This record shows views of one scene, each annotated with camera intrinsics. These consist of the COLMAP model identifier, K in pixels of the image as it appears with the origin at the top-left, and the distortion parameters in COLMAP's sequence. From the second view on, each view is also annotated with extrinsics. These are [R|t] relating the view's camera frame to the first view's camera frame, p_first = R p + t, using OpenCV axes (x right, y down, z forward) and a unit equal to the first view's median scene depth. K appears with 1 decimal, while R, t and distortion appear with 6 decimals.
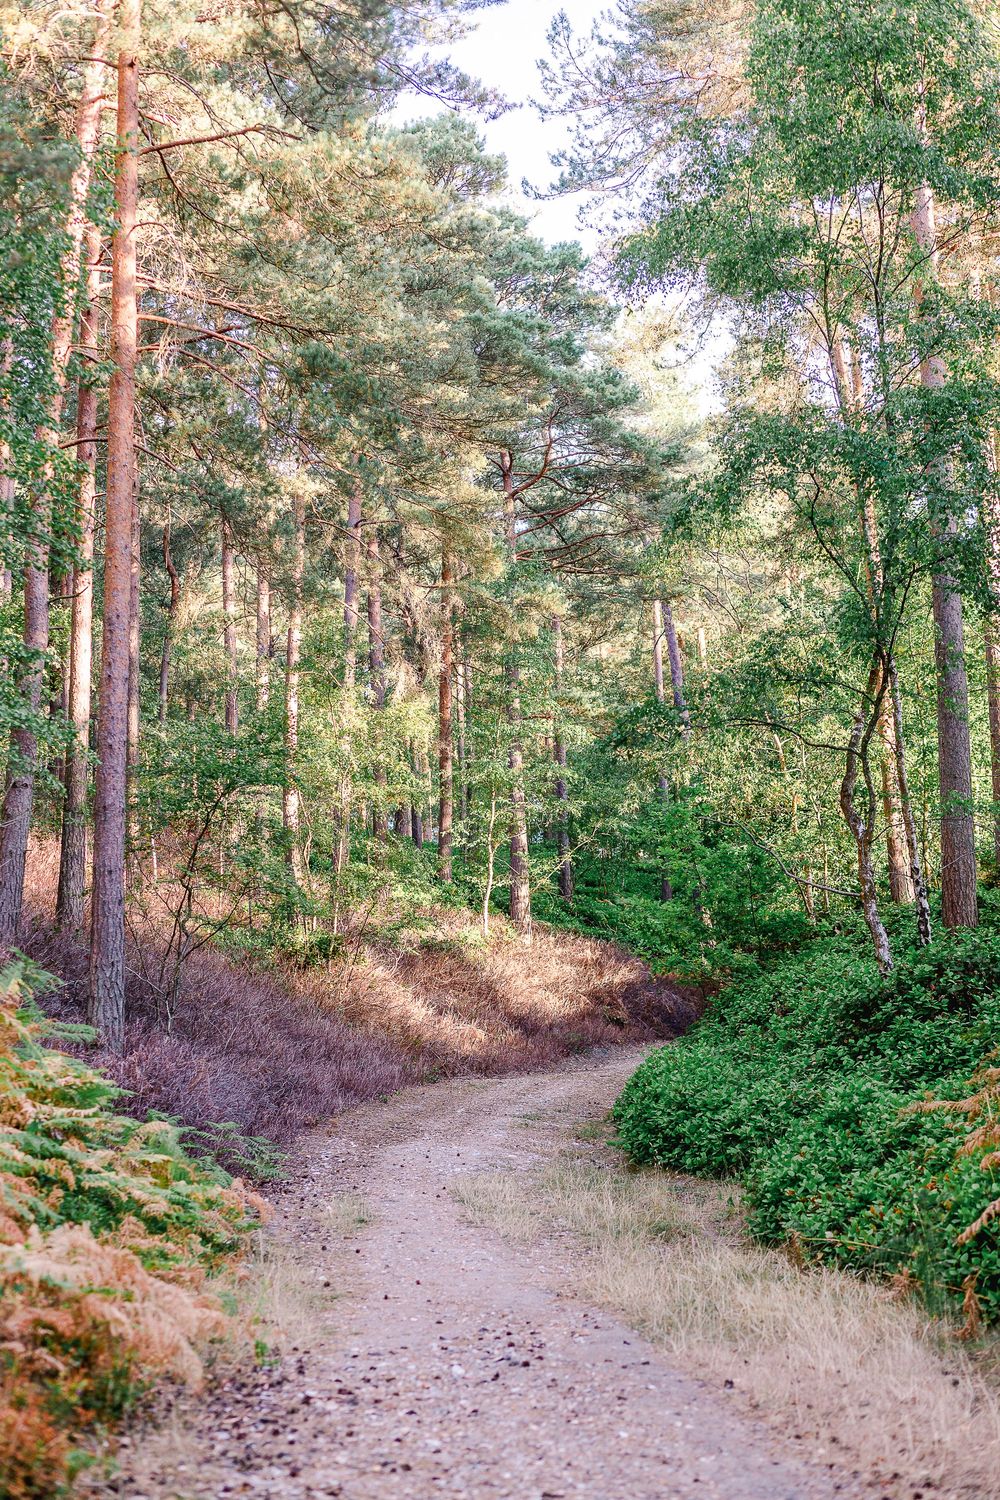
lens RADIAL K [[3473.6, 0, 496.6], [0, 3473.6, 748.6], [0, 0, 1]] dist [-0.041303, 0.000000]
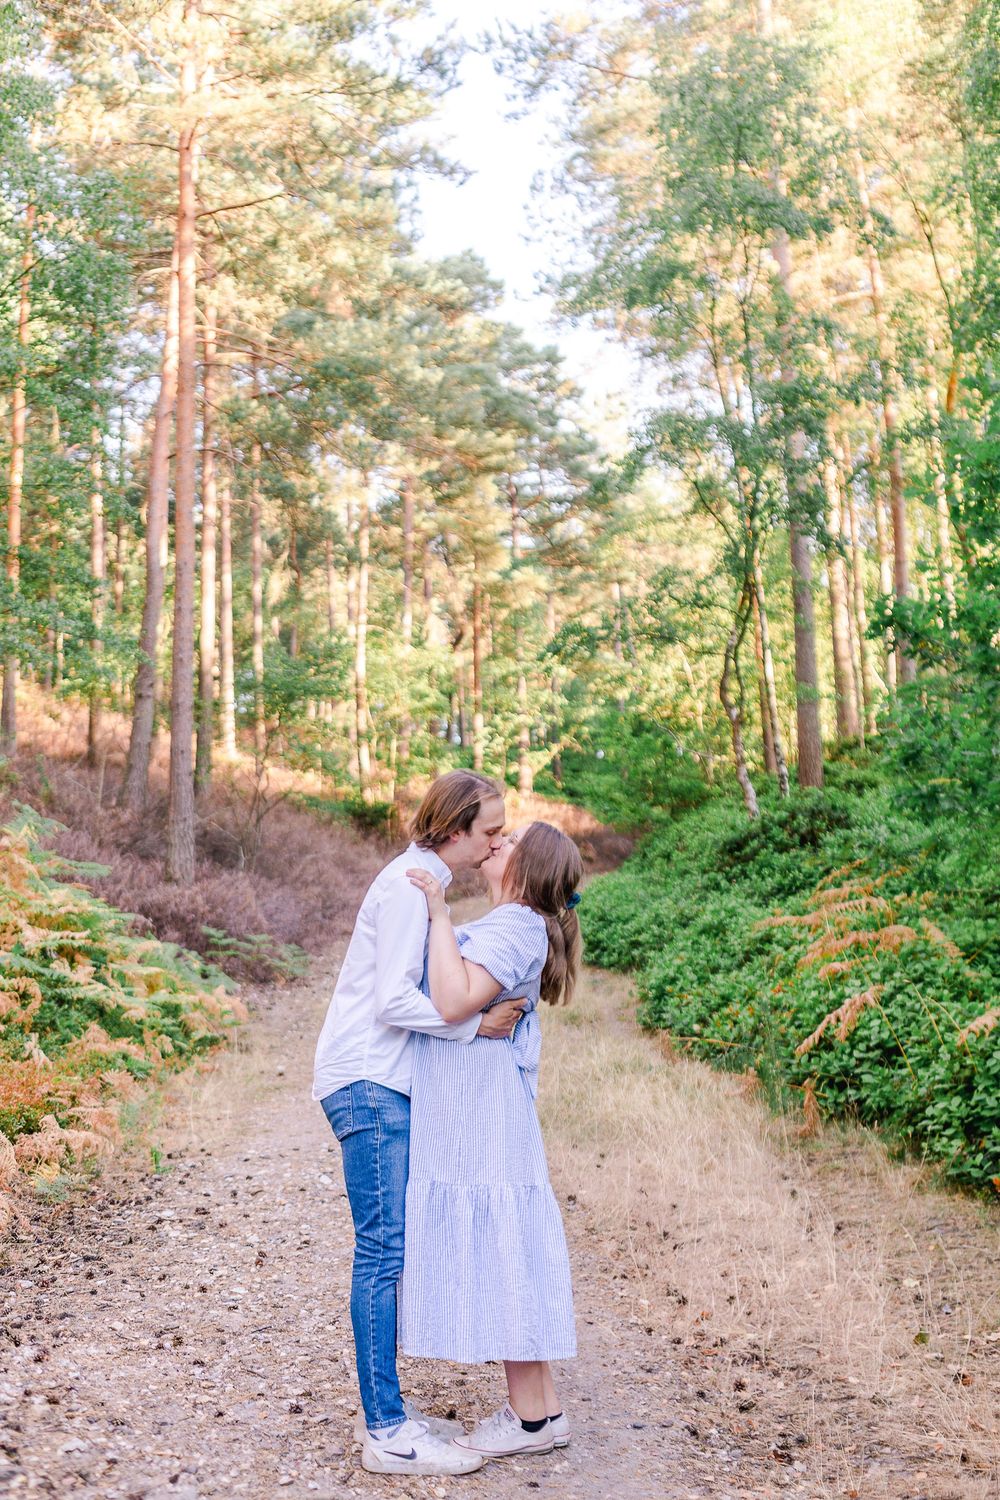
lens RADIAL K [[2176.1, 0, 503.6], [0, 2176.1, 762.6], [0, 0, 1]] dist [0.184844, 0.000000]
pose [[0.999871, -0.012710, -0.009864, 0.026662], [0.013031, 0.999363, 0.033228, 0.015191], [0.009436, -0.033352, 0.999399, 0.171099]]
